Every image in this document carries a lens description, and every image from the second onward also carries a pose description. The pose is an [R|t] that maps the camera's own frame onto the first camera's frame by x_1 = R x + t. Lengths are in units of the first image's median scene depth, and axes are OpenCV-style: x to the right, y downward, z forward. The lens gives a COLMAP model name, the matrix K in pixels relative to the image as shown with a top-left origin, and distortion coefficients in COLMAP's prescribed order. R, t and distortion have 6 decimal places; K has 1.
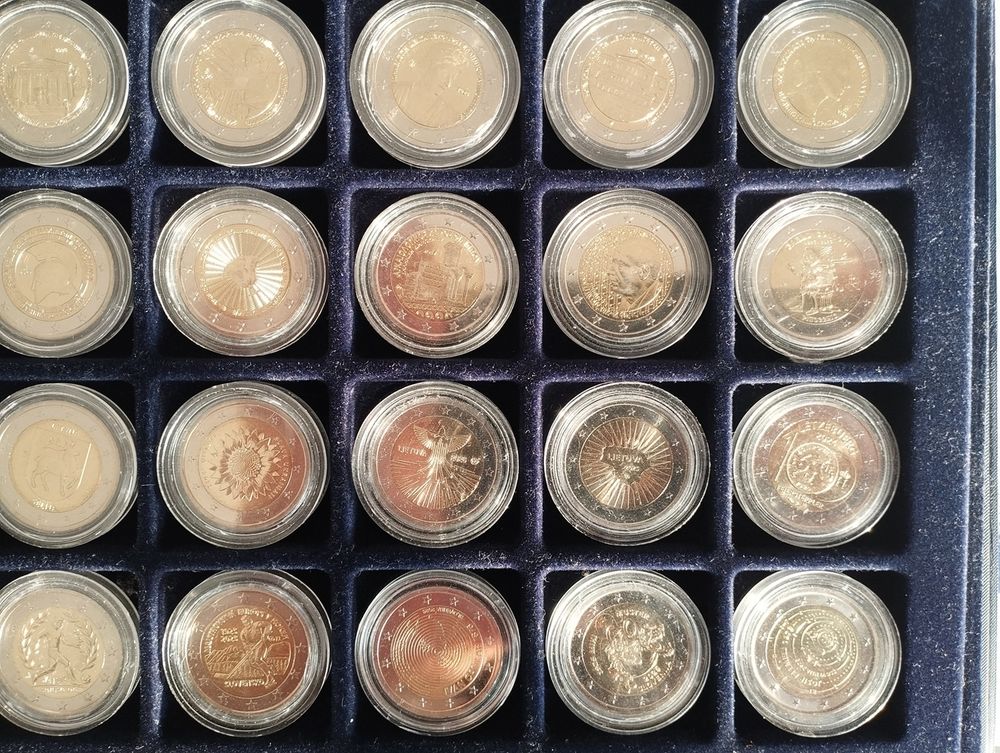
lens RADIAL K [[754.8, 0, 494.3], [0, 754.8, 368.1], [0, 0, 1]] dist [0.064510, -0.067458]
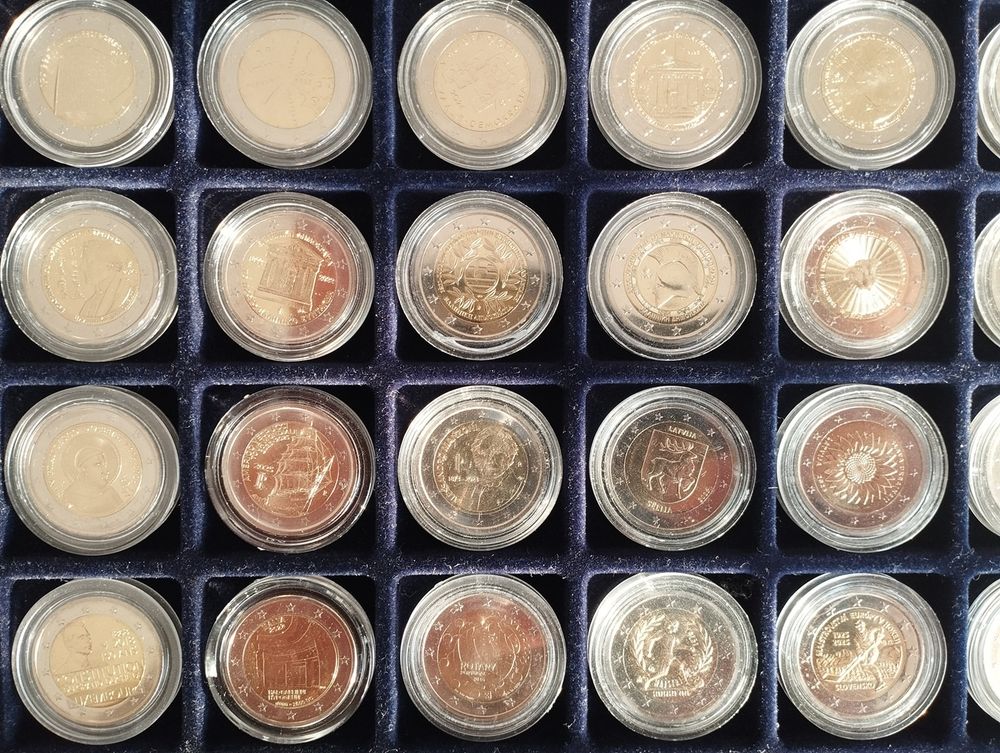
lens RADIAL K [[754.8, 0, 529.3], [0, 754.8, 370.6], [0, 0, 1]] dist [0.064510, -0.067458]
pose [[0.999882, -0.000783, 0.015337, -0.776213], [0.000800, 0.999999, -0.001048, 0.000130], [-0.015336, 0.001060, 0.999882, 0.009406]]
